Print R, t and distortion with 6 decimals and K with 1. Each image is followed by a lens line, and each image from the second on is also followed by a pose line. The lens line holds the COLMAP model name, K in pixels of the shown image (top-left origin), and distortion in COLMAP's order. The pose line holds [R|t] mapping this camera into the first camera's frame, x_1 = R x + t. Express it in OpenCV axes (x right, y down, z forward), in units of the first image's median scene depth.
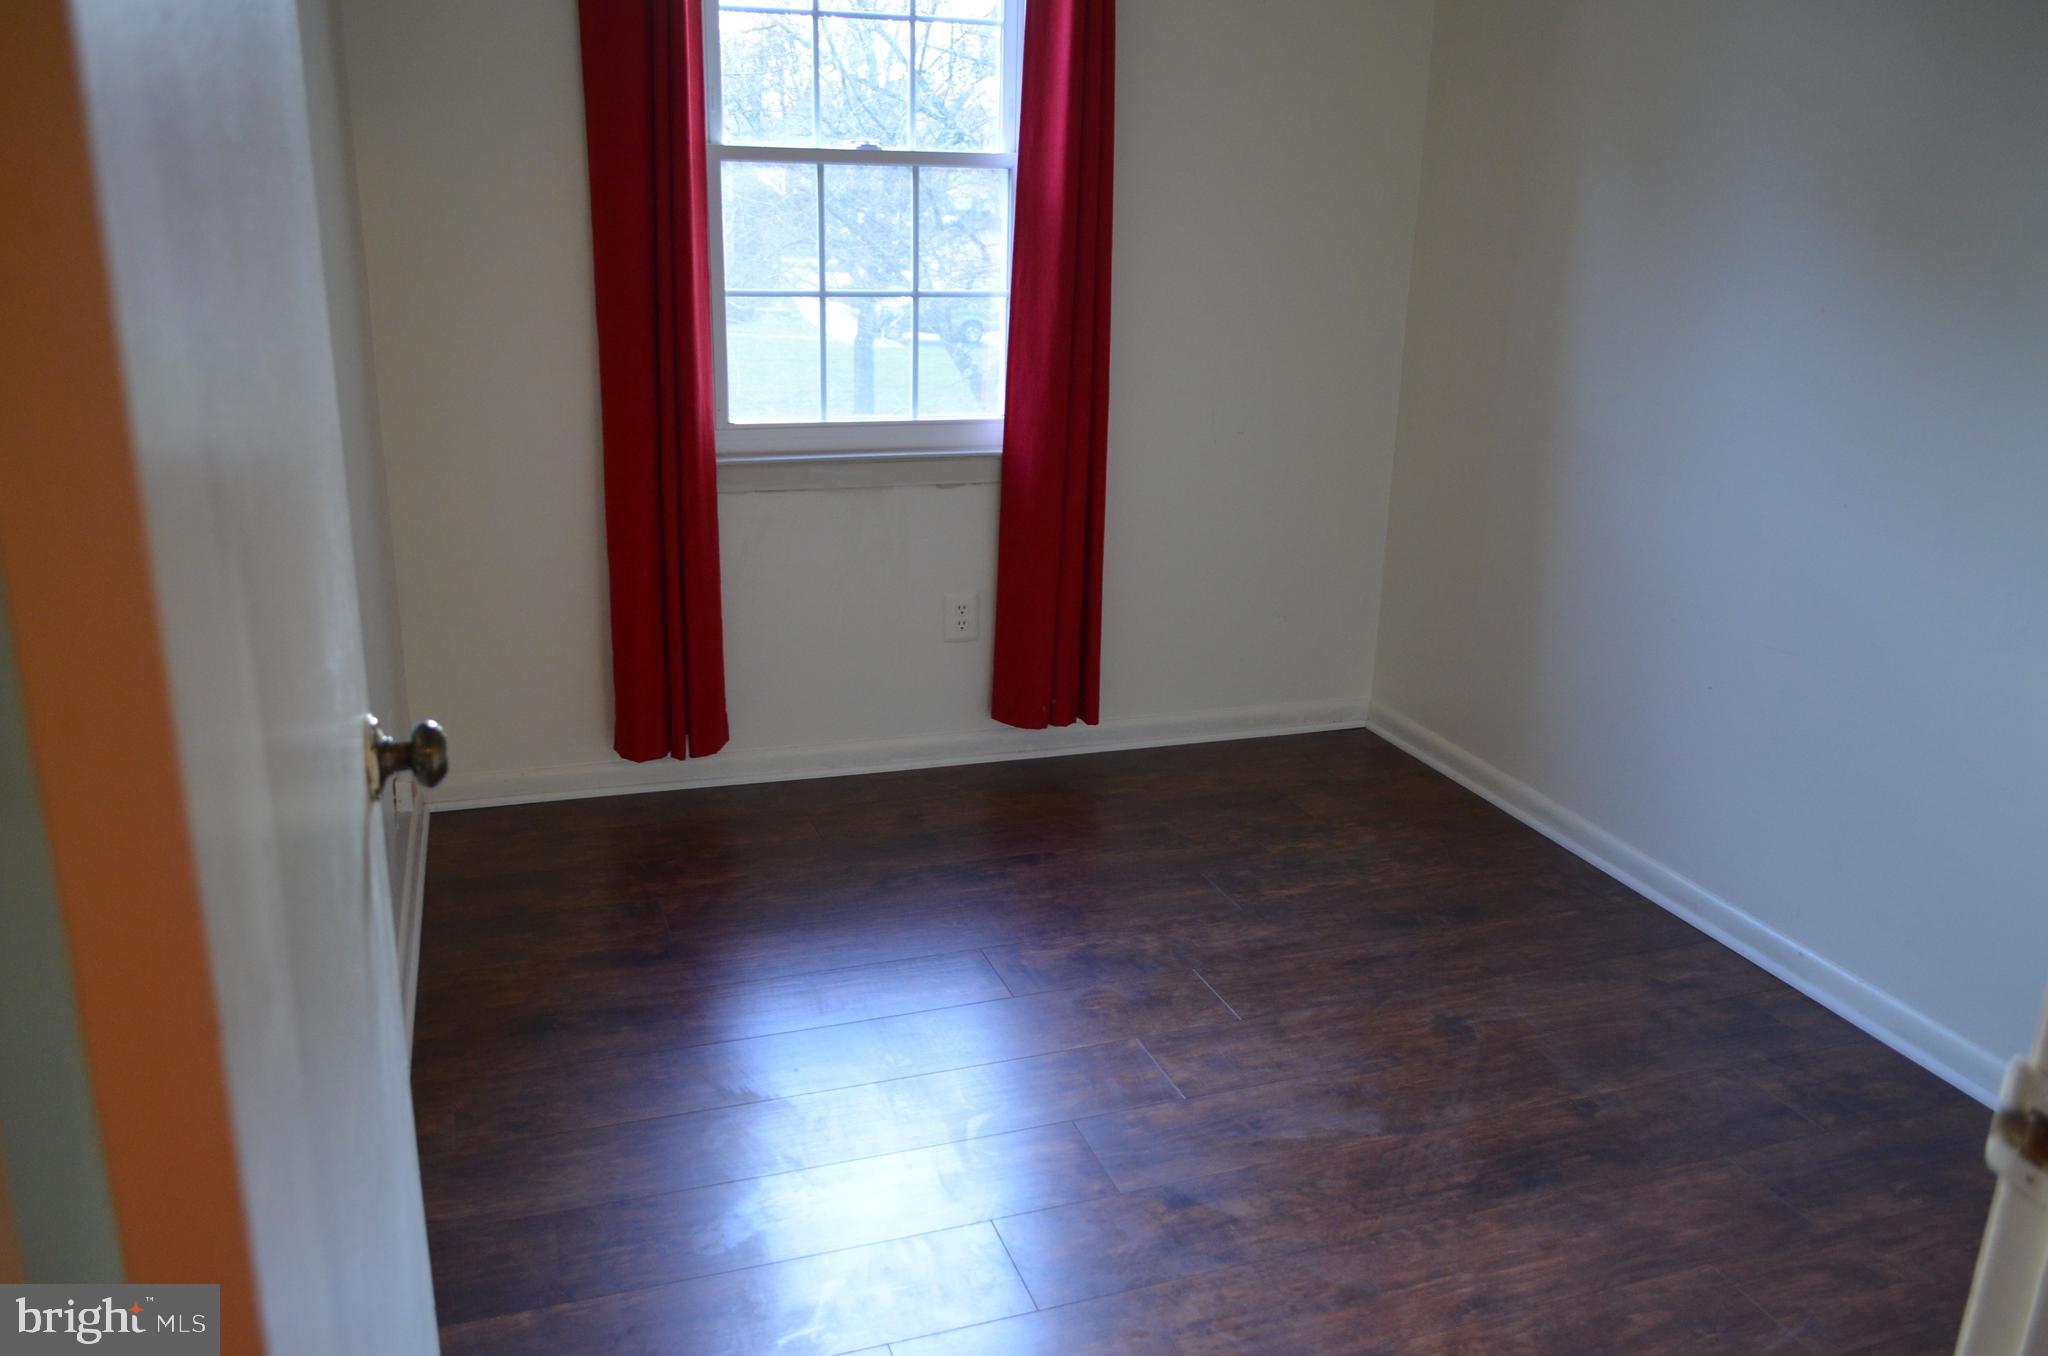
lens RADIAL K [[1612.0, 0, 1029.3], [0, 1612.0, 671.7], [0, 0, 1]] dist [-0.000112, 0.001634]
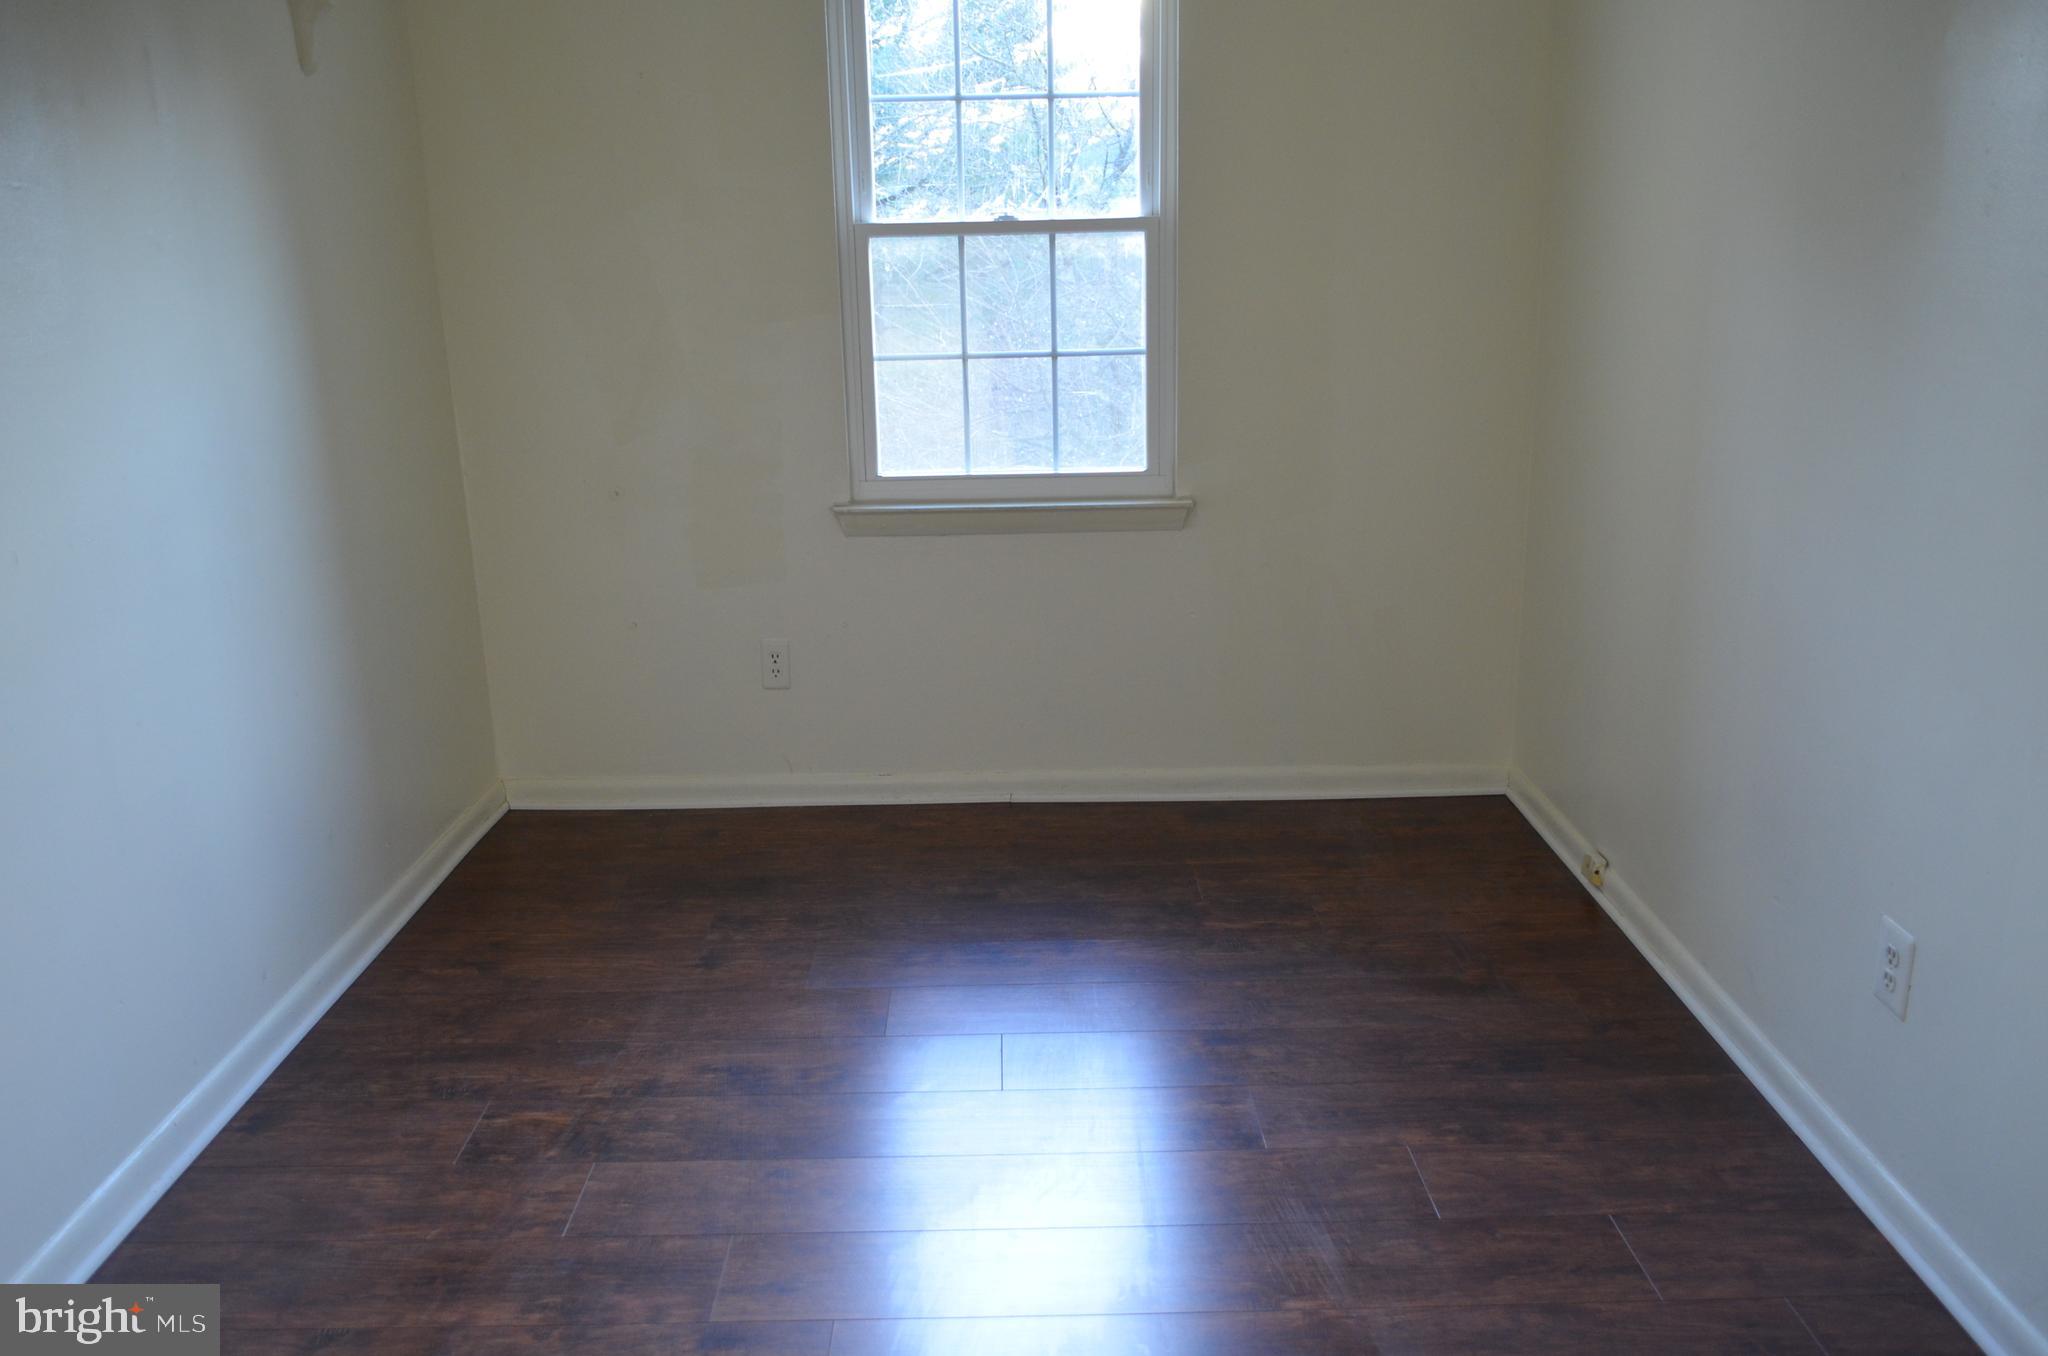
lens RADIAL K [[1472.7, 0, 1024.0], [0, 1472.7, 678.0], [0, 0, 1]] dist [-0.000833, -0.000318]
pose [[0.949722, 0.045929, -0.309707, 0.226527], [-0.048993, 0.998797, -0.002118, -0.018794], [0.309237, 0.017185, 0.950830, 0.078252]]
